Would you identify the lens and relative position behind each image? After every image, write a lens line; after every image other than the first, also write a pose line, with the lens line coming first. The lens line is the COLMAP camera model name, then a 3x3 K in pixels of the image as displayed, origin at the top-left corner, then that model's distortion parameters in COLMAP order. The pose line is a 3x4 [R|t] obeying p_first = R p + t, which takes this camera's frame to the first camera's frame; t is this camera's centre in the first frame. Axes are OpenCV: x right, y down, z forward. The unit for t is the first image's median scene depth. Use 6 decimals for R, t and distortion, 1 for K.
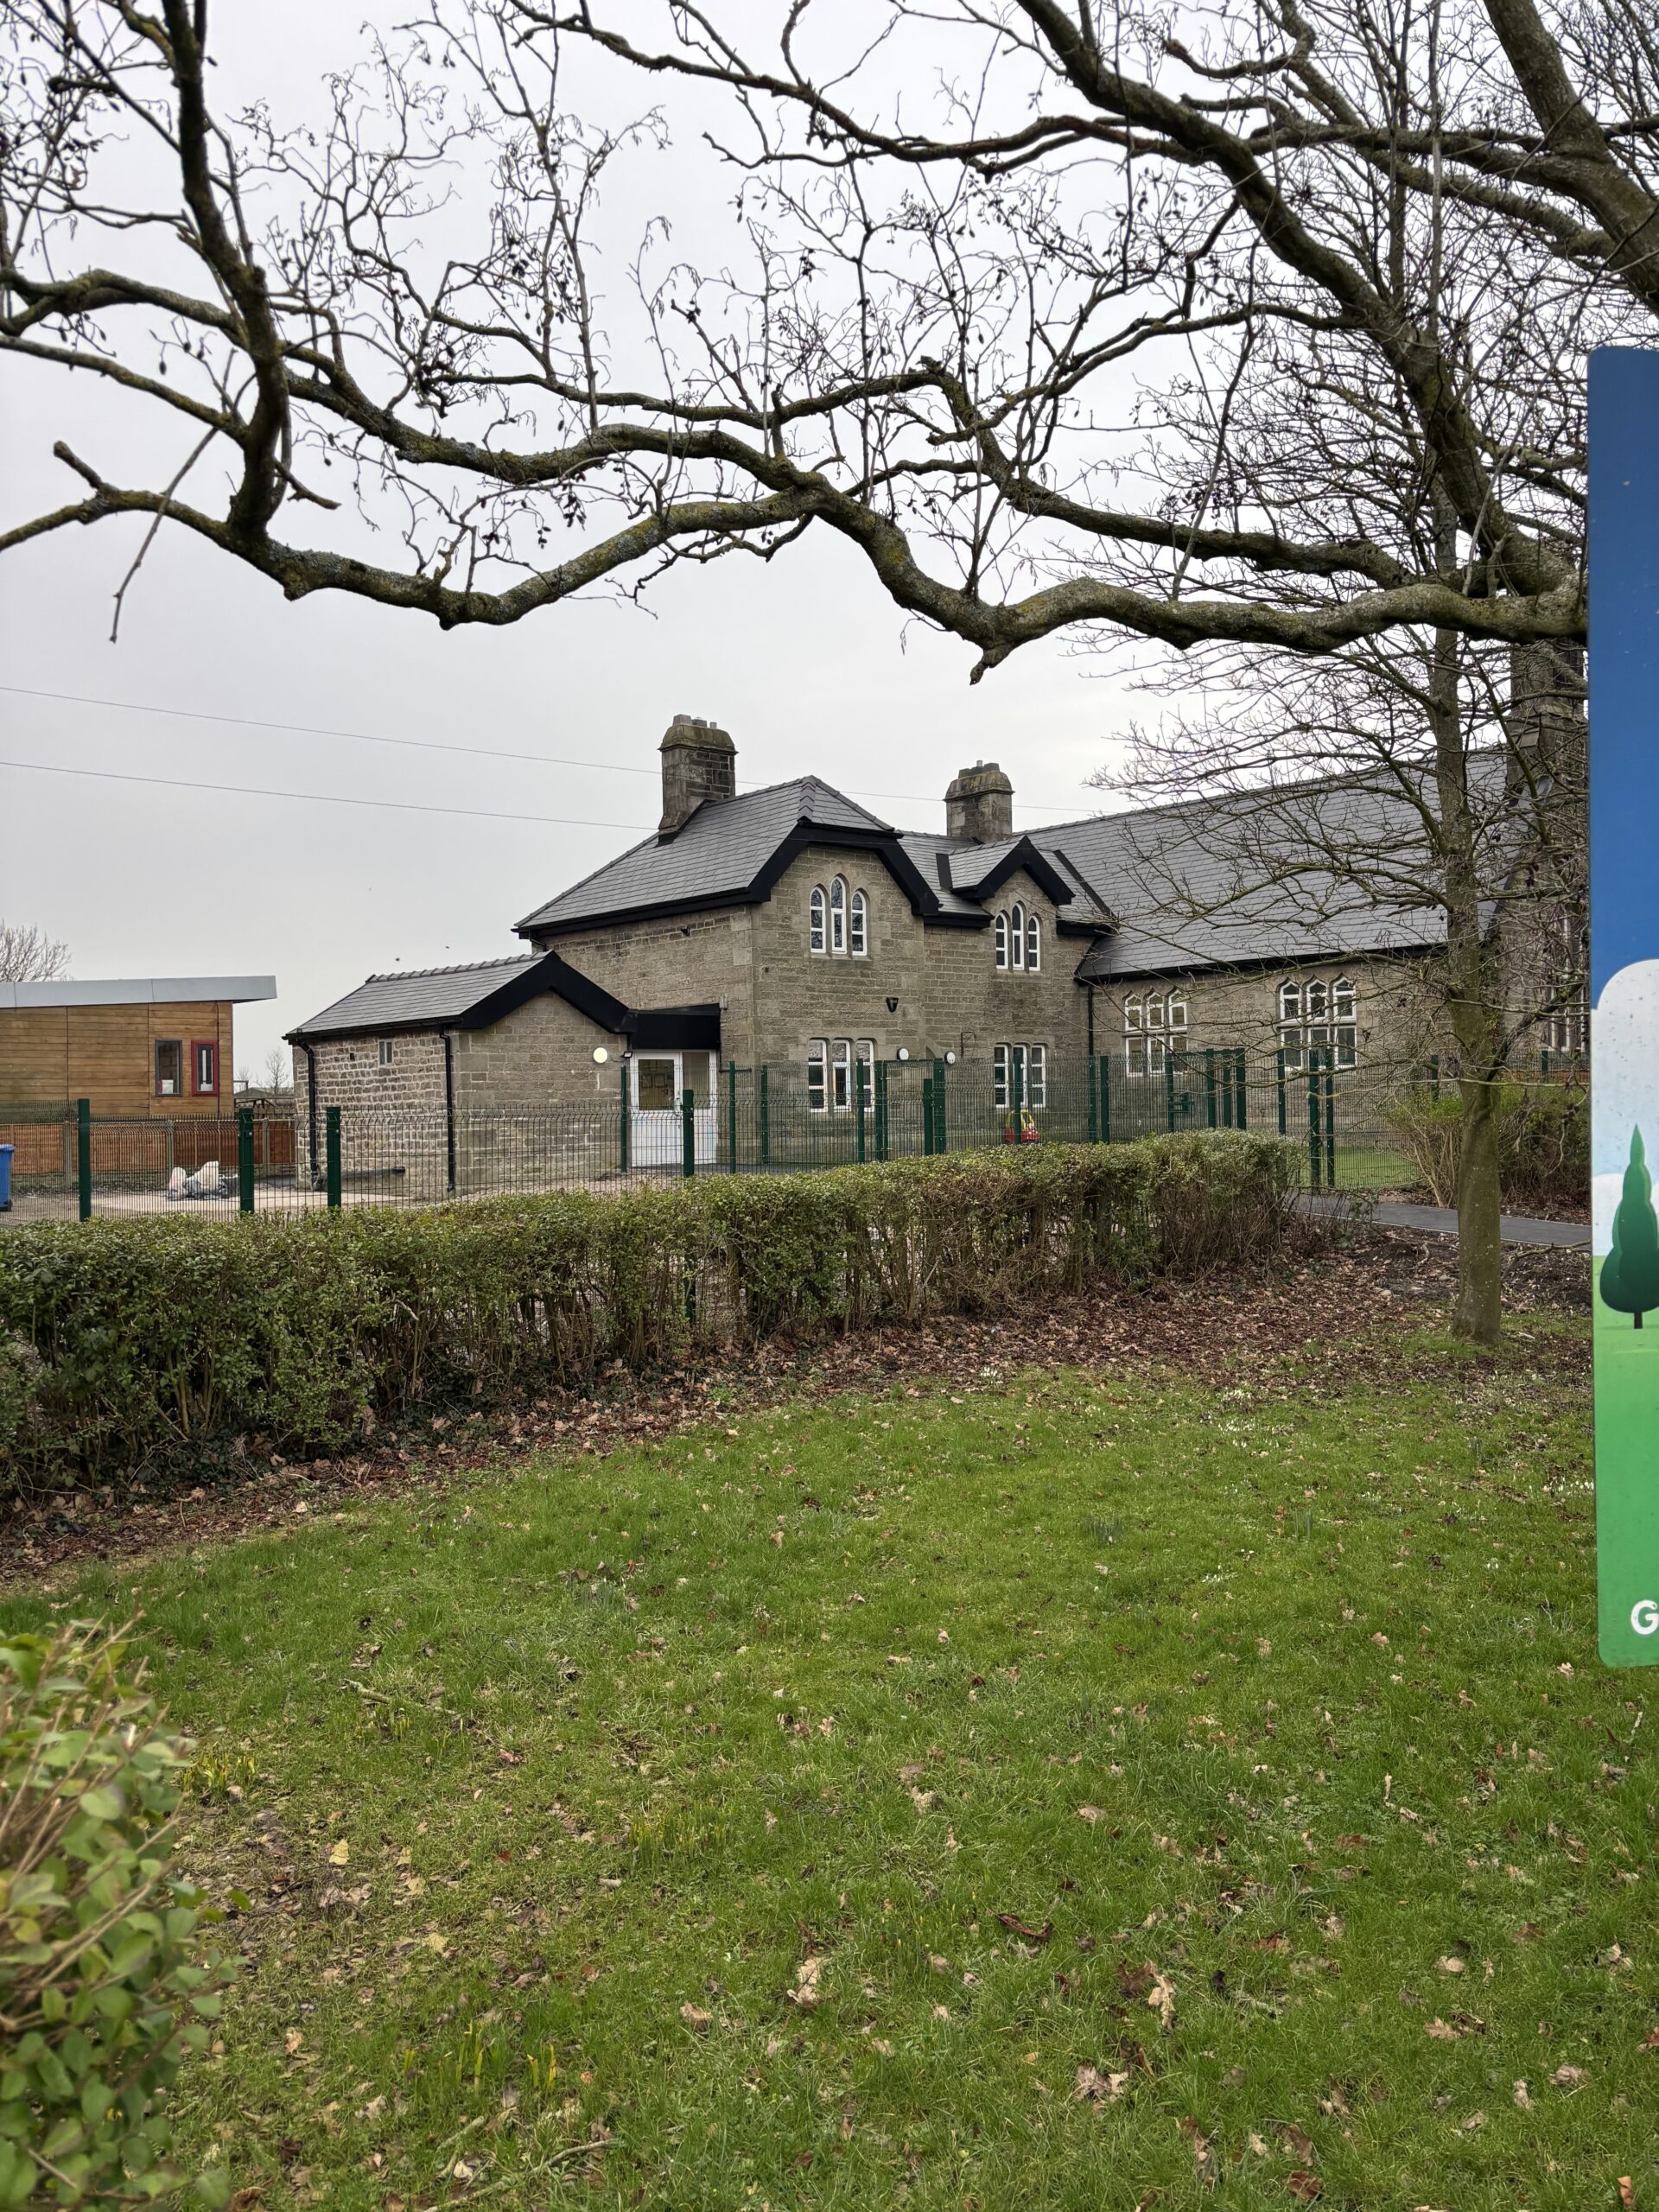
lens RADIAL K [[1691.8, 0, 827.3], [0, 1691.8, 1108.8], [0, 0, 1]] dist [0.014168, 0.002443]
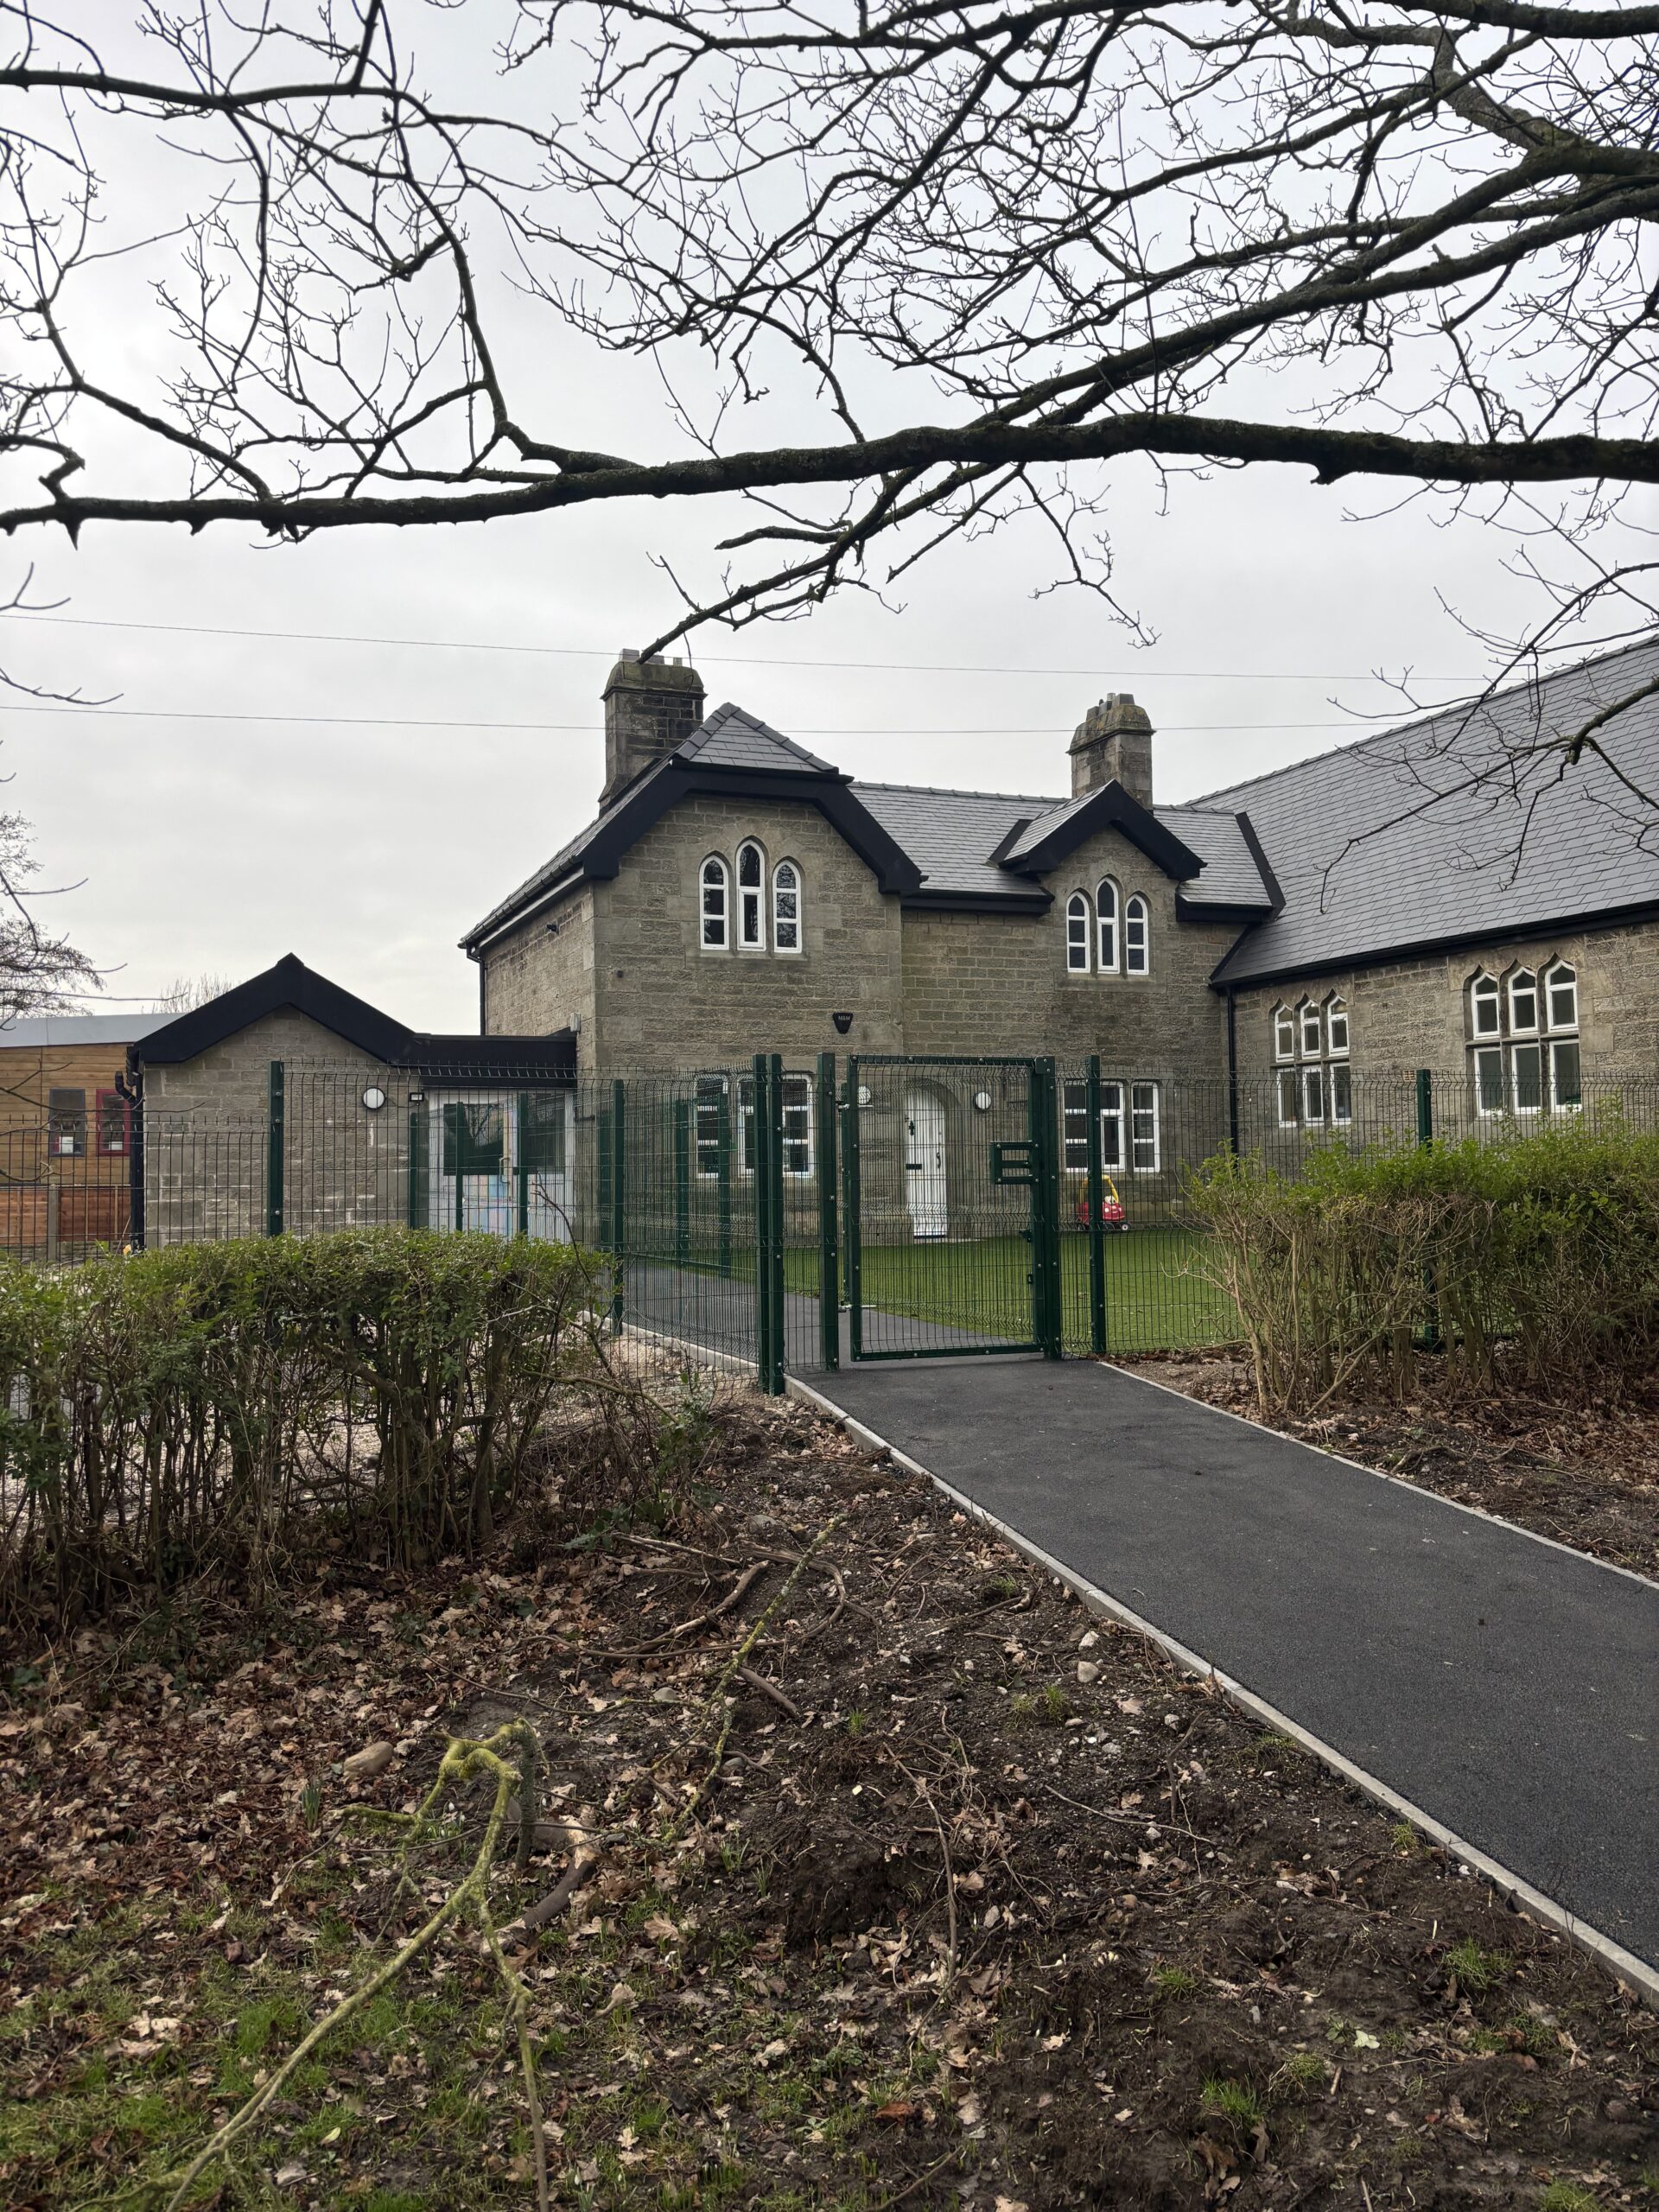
lens RADIAL K [[1691.8, 0, 831.9], [0, 1691.8, 1104.3], [0, 0, 1]] dist [0.014168, 0.002443]
pose [[0.948684, -0.009418, -0.316087, 0.235813], [-0.002479, 0.999304, -0.037218, -0.002624], [0.316217, 0.036092, 0.948000, 0.323097]]
